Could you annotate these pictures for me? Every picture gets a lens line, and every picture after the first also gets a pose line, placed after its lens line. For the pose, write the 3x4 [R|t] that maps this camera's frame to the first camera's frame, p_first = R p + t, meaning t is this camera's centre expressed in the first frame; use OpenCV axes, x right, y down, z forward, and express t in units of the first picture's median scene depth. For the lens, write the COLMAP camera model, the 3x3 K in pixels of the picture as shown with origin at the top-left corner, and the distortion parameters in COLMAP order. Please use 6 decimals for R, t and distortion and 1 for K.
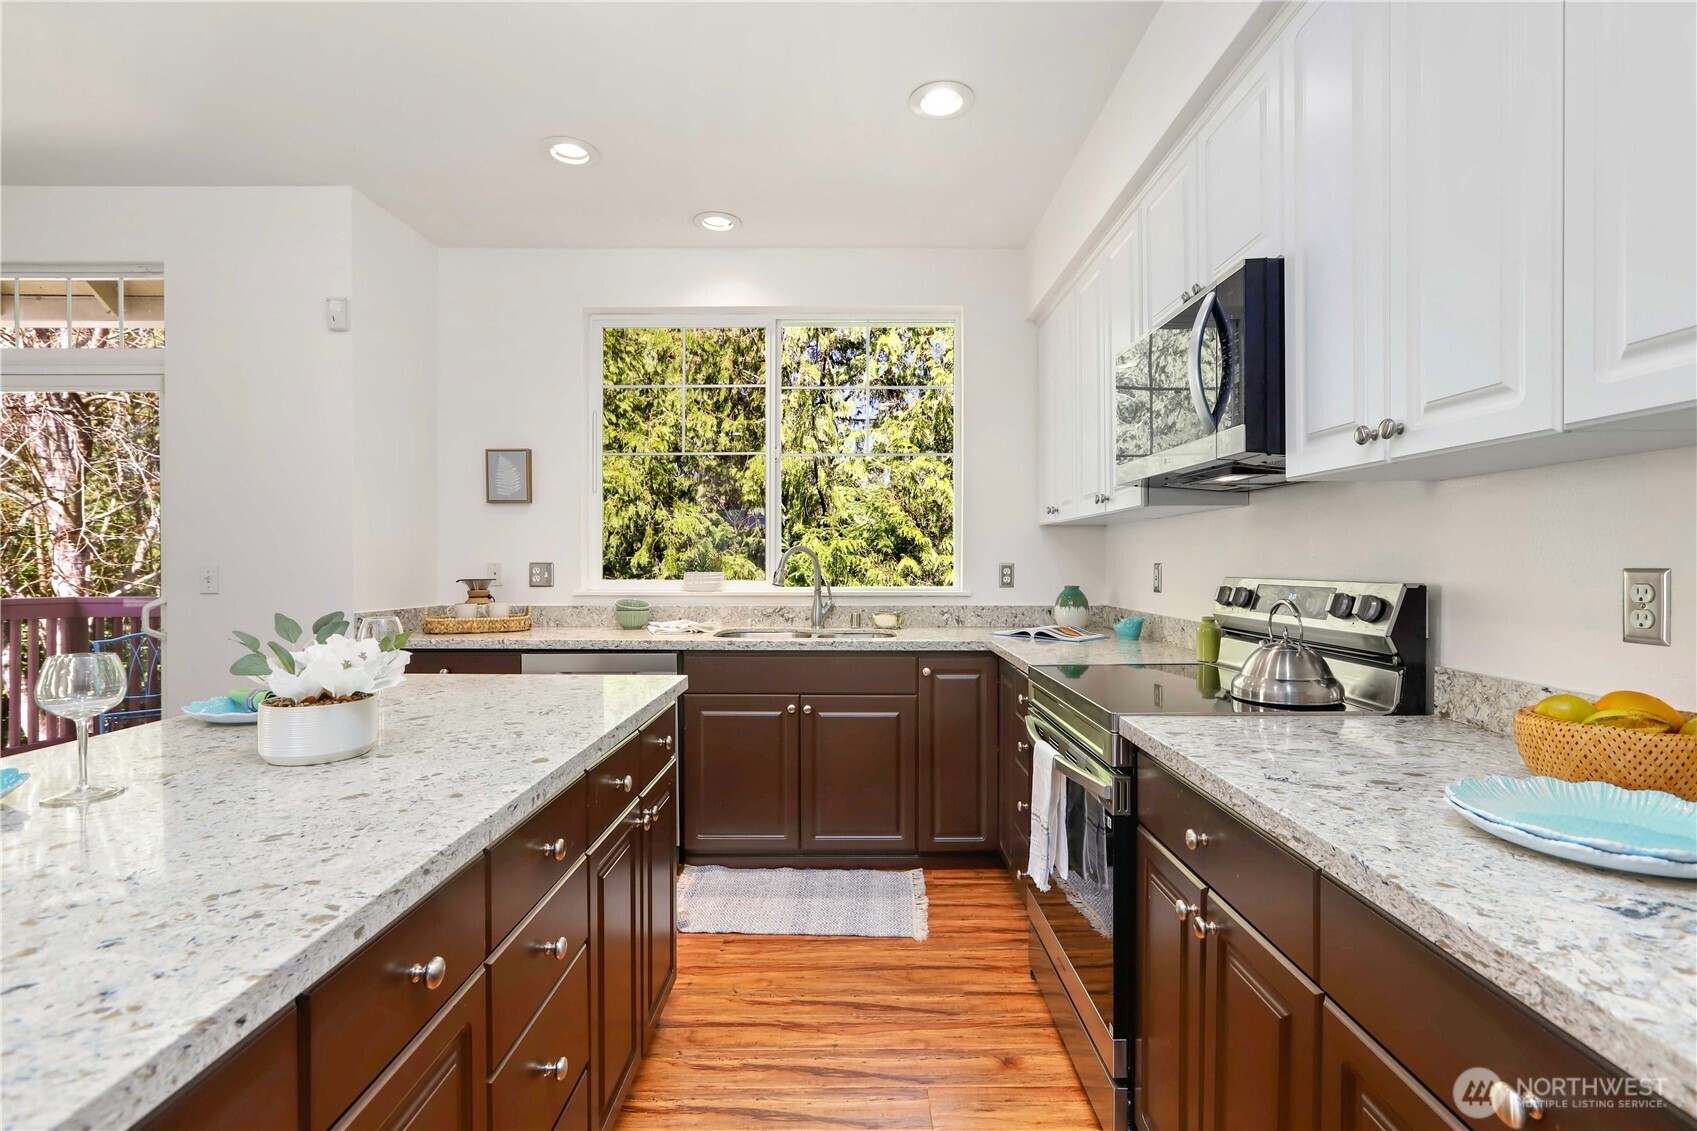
lens RADIAL K [[779.2, 0, 848.8], [0, 779.2, 569.9], [0, 0, 1]] dist [0.000506, 0.000695]
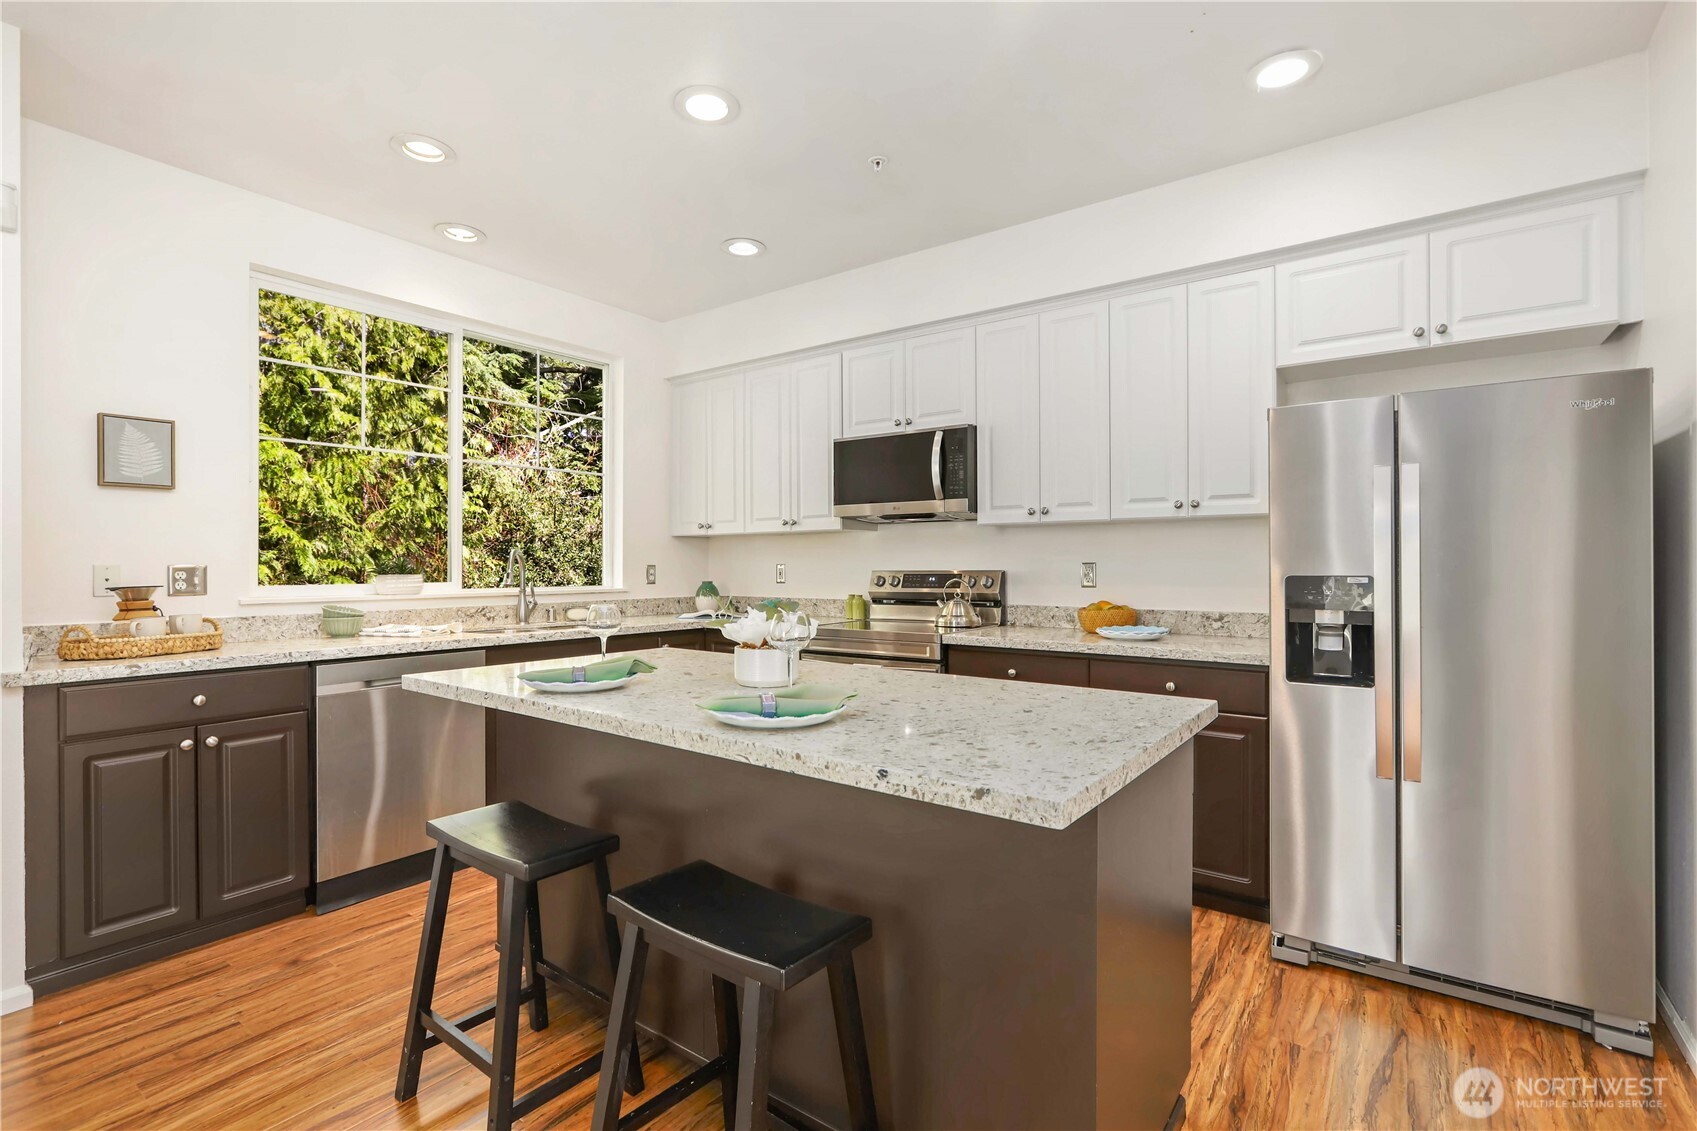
lens RADIAL K [[788.4, 0, 852.8], [0, 788.4, 564.6], [0, 0, 1]] dist [-0.003444, 0.000251]
pose [[0.589746, -0.001347, 0.807588, -0.661505], [0.013662, 0.999872, -0.008310, 0.006380], [-0.807473, 0.015934, 0.589689, -0.022908]]
